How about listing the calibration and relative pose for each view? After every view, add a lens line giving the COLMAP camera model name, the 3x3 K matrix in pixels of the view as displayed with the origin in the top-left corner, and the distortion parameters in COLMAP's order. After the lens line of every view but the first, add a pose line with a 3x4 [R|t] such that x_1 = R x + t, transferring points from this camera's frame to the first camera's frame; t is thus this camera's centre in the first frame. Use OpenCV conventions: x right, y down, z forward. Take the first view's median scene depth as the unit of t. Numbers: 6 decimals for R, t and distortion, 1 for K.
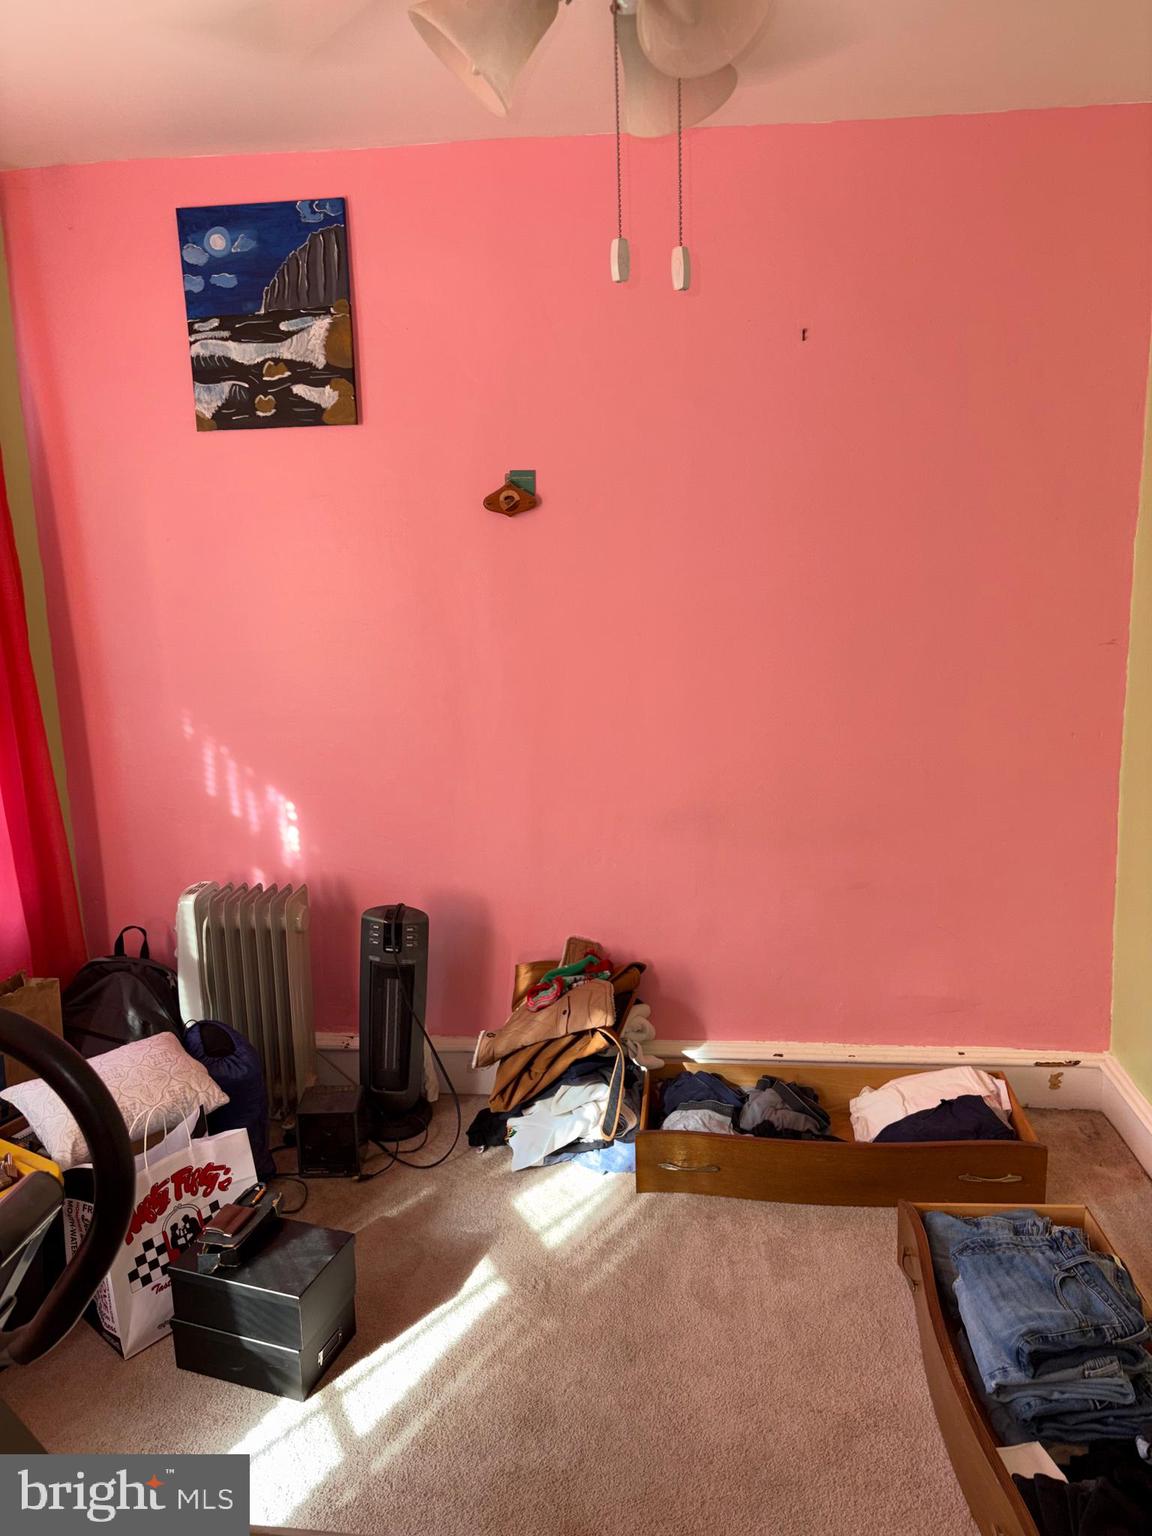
lens RADIAL K [[1155.7, 0, 578.4], [0, 1155.7, 767.8], [0, 0, 1]] dist [0.054132, -0.053136]
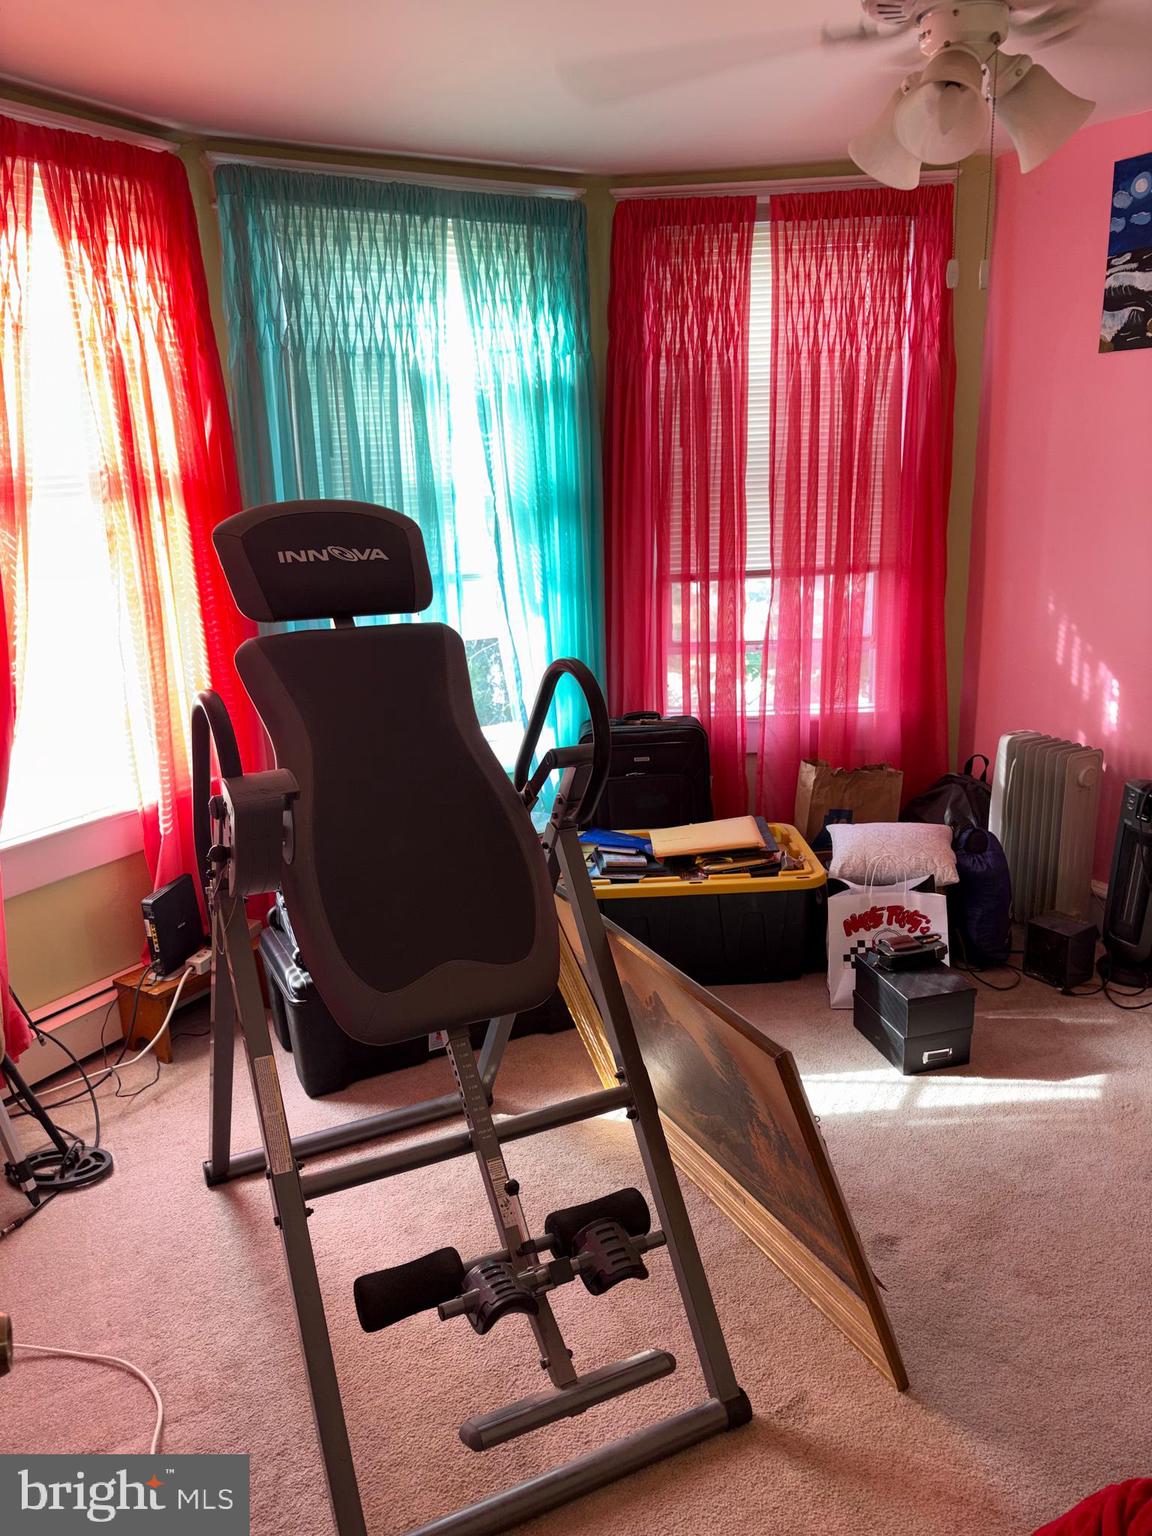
lens RADIAL K [[1155.7, 0, 578.4], [0, 1155.7, 767.8], [0, 0, 1]] dist [0.054132, -0.053136]
pose [[0.557900, 0.225221, -0.798764, 0.433080], [-0.157381, 0.973719, 0.164628, 0.009201], [0.814849, 0.033864, 0.578683, -0.106461]]
